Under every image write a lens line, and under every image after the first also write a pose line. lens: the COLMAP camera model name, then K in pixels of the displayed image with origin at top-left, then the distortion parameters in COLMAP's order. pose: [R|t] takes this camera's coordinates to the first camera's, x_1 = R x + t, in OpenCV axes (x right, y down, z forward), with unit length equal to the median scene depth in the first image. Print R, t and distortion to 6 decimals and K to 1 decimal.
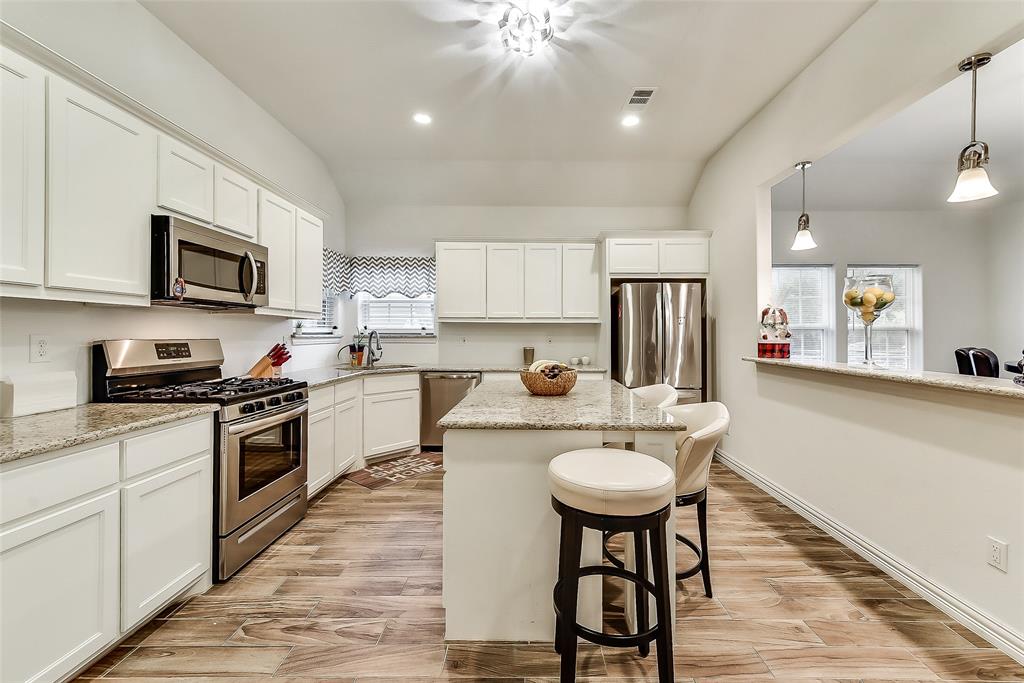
lens RADIAL K [[414.1, 0, 535.6], [0, 414.1, 335.2], [0, 0, 1]] dist [0.011043, -0.002616]
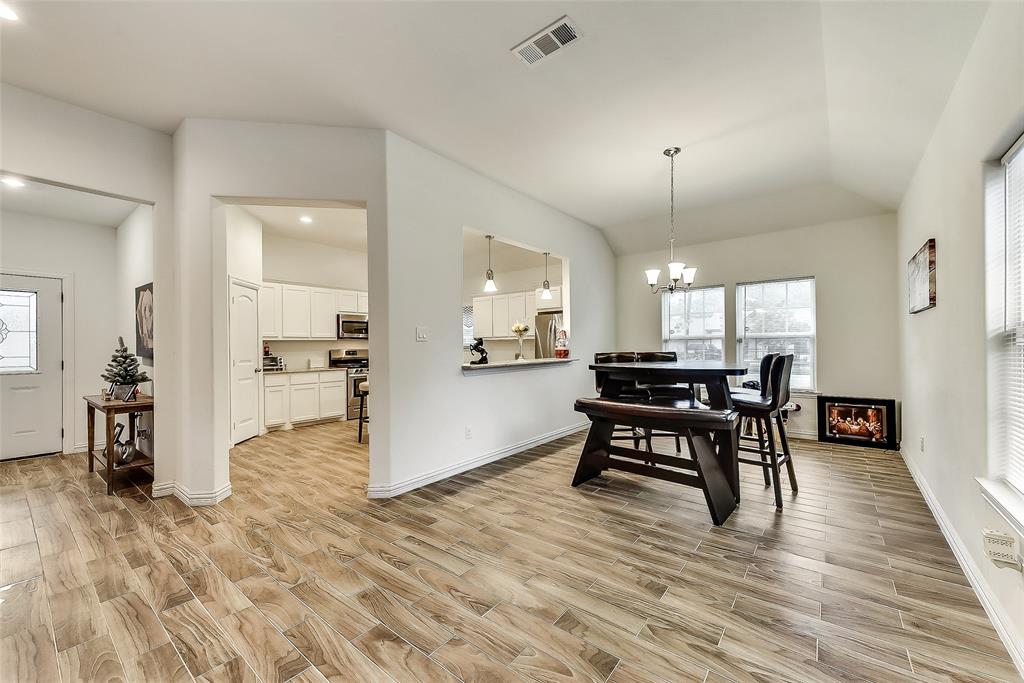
lens RADIAL K [[414.1, 0, 521.6], [0, 414.1, 351.4], [0, 0, 1]] dist [0.011043, -0.002616]
pose [[0.775139, -0.003443, -0.631782, 1.919364], [0.012469, 0.999874, 0.009850, 0.009354], [0.631668, -0.015513, 0.775084, -0.572373]]
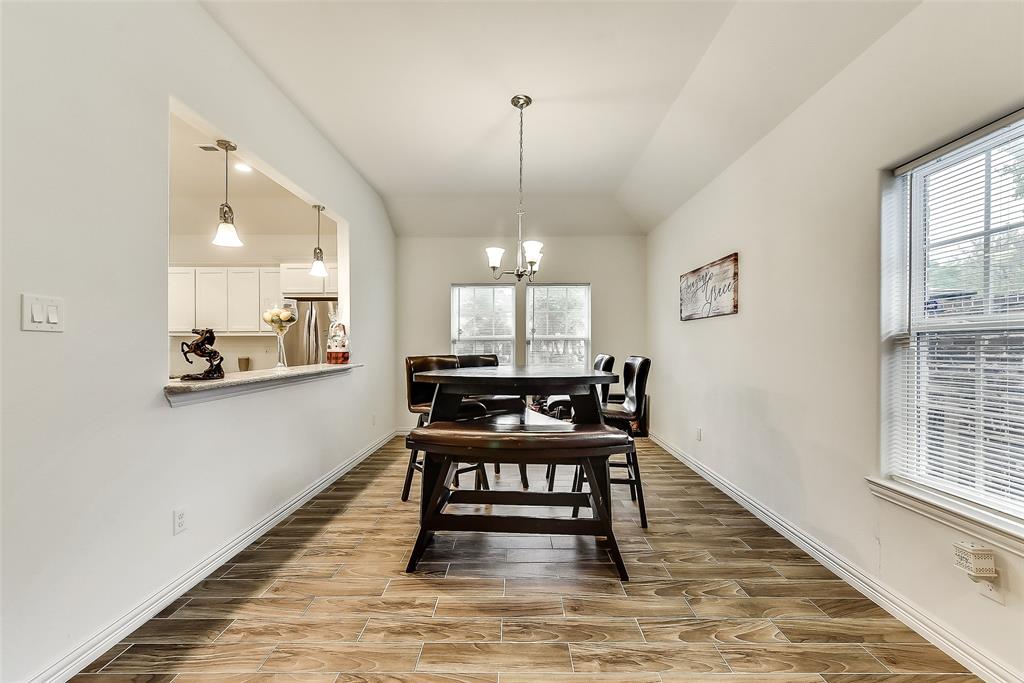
lens RADIAL K [[414.1, 0, 528.2], [0, 414.1, 350.3], [0, 0, 1]] dist [0.011043, -0.002616]
pose [[0.999487, -0.005778, -0.031498, 1.455340], [0.006086, 0.999934, 0.009716, 0.007990], [0.031440, -0.009902, 0.999457, -0.248463]]
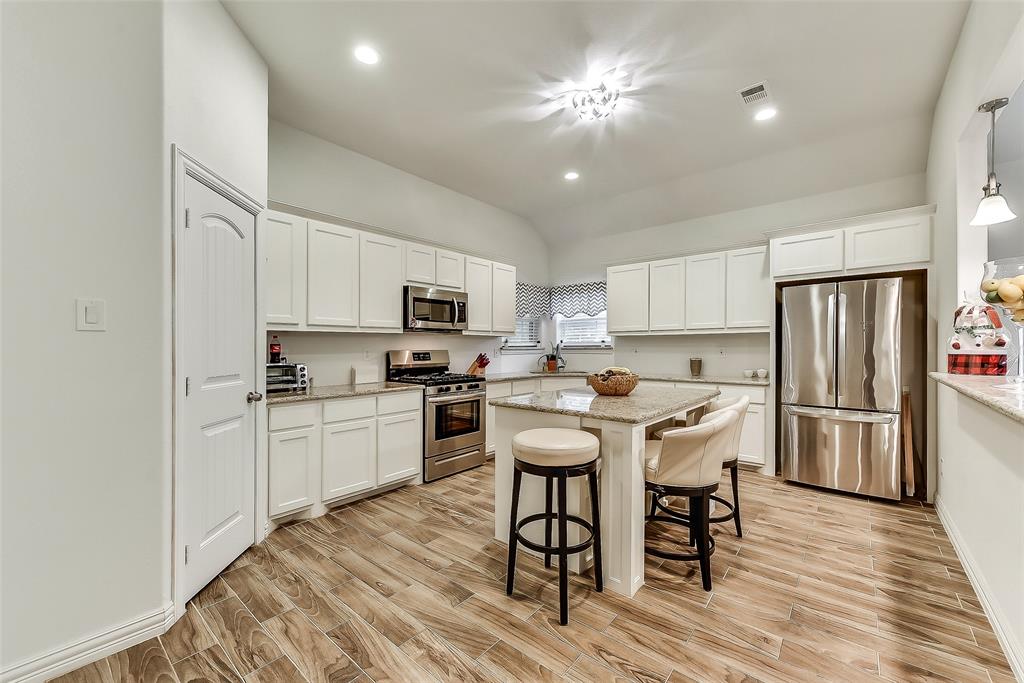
lens RADIAL K [[414.1, 0, 516.5], [0, 414.1, 348.7], [0, 0, 1]] dist [0.011043, -0.002616]
pose [[0.759317, -0.005317, -0.650699, 0.552953], [0.006656, 0.999978, -0.000405, 0.005837], [0.650687, -0.004023, 0.759336, -0.092045]]
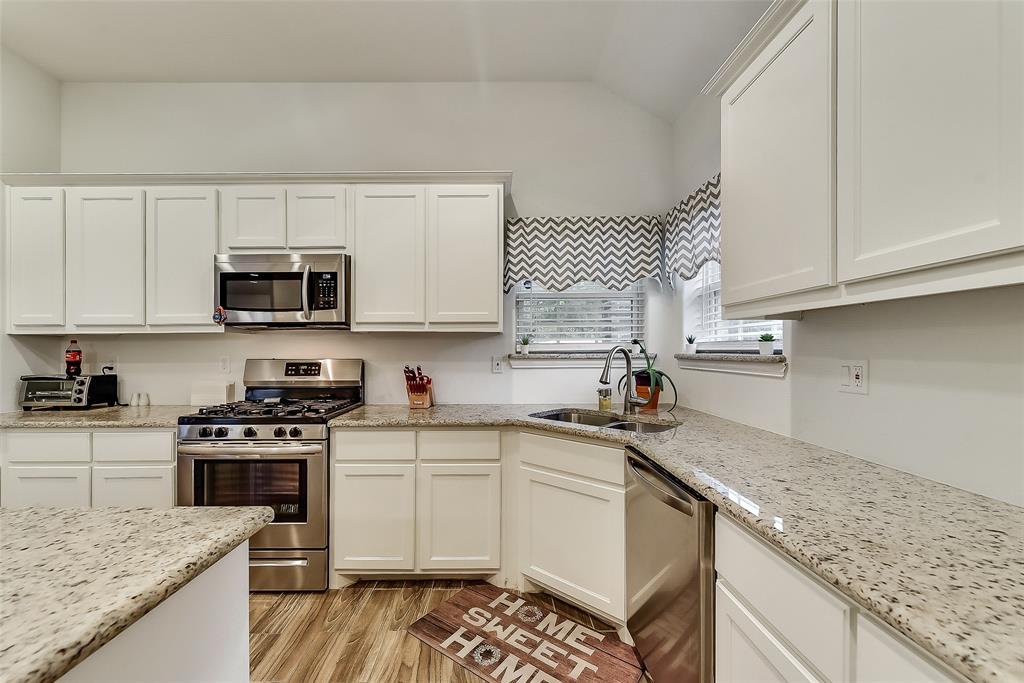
lens RADIAL K [[414.1, 0, 497.0], [0, 414.1, 351.8], [0, 0, 1]] dist [0.011043, -0.002616]
pose [[-0.029362, -0.000596, -0.999569, 0.208798], [0.002010, 0.999998, -0.000656, -0.007065], [0.999567, -0.002028, -0.029361, 1.380942]]
